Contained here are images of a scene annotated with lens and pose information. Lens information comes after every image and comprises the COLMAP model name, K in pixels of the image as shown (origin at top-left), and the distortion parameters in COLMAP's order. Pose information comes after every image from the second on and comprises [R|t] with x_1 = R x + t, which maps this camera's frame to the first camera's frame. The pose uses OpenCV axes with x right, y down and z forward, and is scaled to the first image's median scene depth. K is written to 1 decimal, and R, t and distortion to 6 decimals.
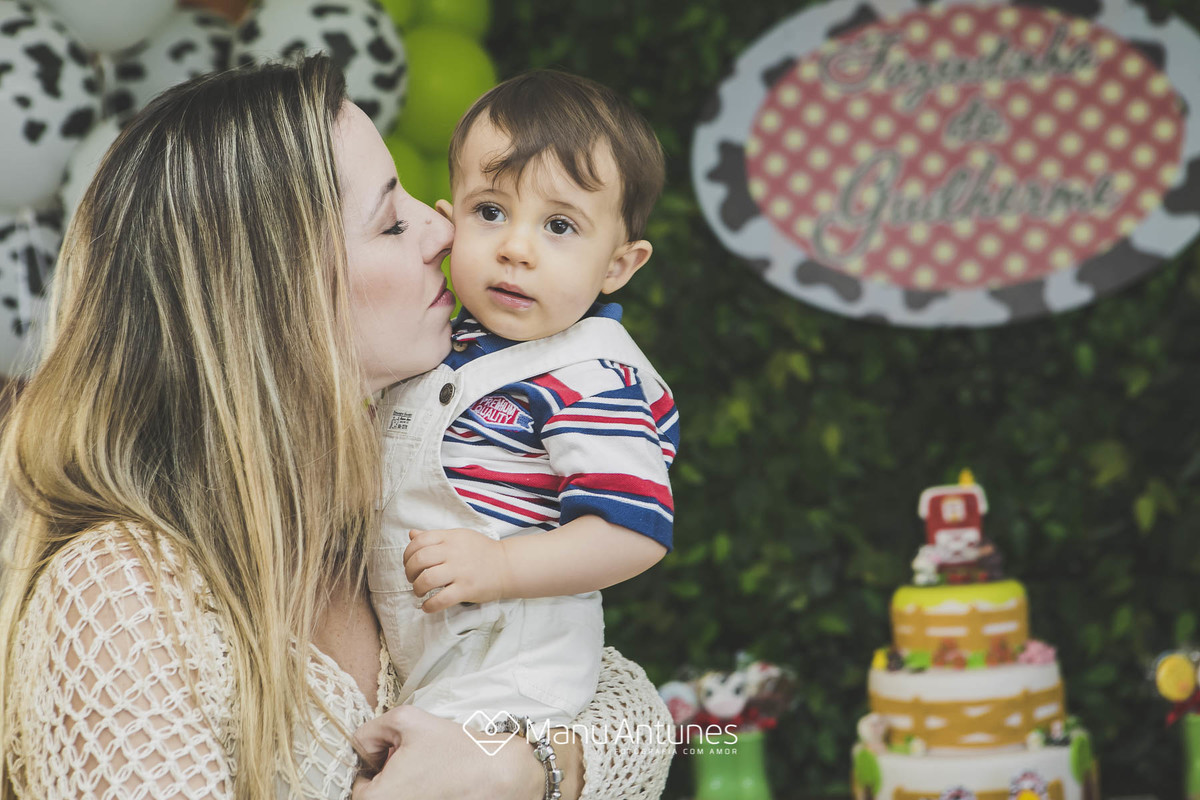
lens RADIAL K [[2343.2, 0, 600.0], [0, 2343.2, 400.0], [0, 0, 1]] dist [0.314221, -0.492323]
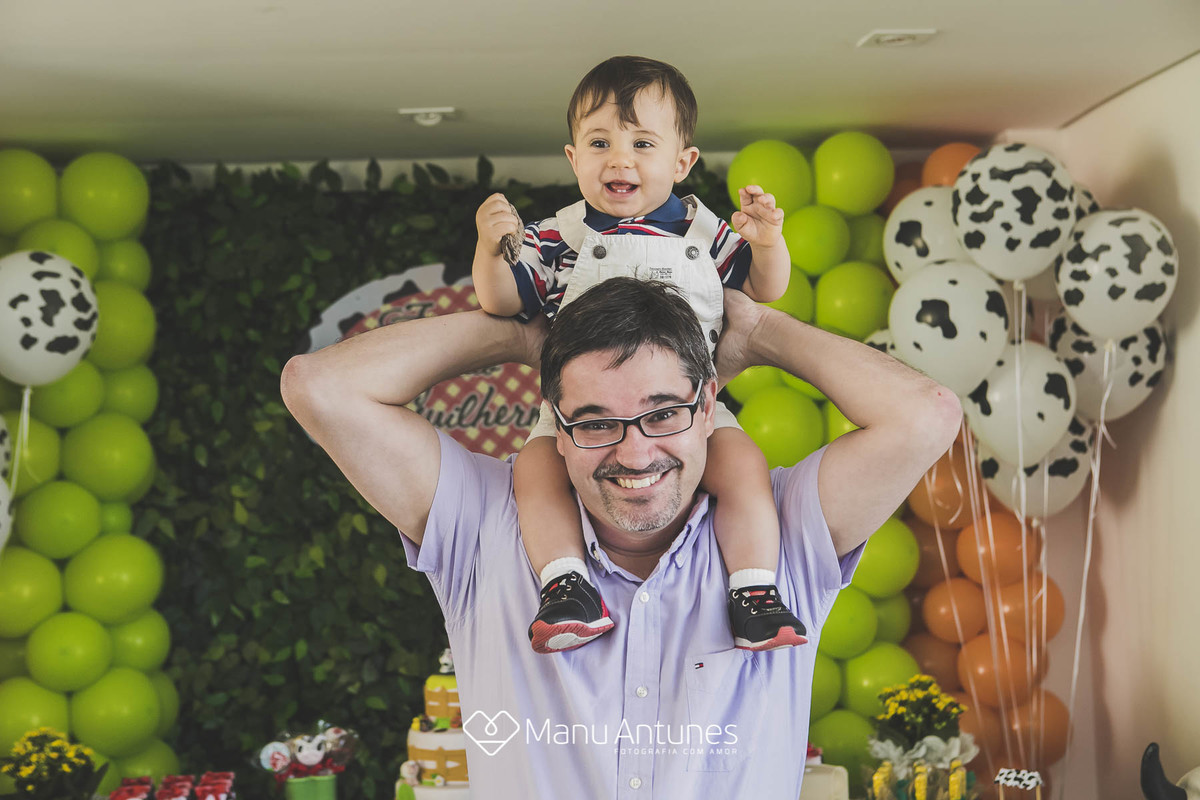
lens RADIAL K [[1784.3, 0, 600.0], [0, 1784.3, 400.0], [0, 0, 1]] dist [0.023925, 0.007718]
pose [[0.972626, 0.037777, 0.229286, -0.027112], [-0.020265, 0.996727, -0.078258, -0.007587], [-0.231492, 0.071469, 0.970208, -0.113340]]
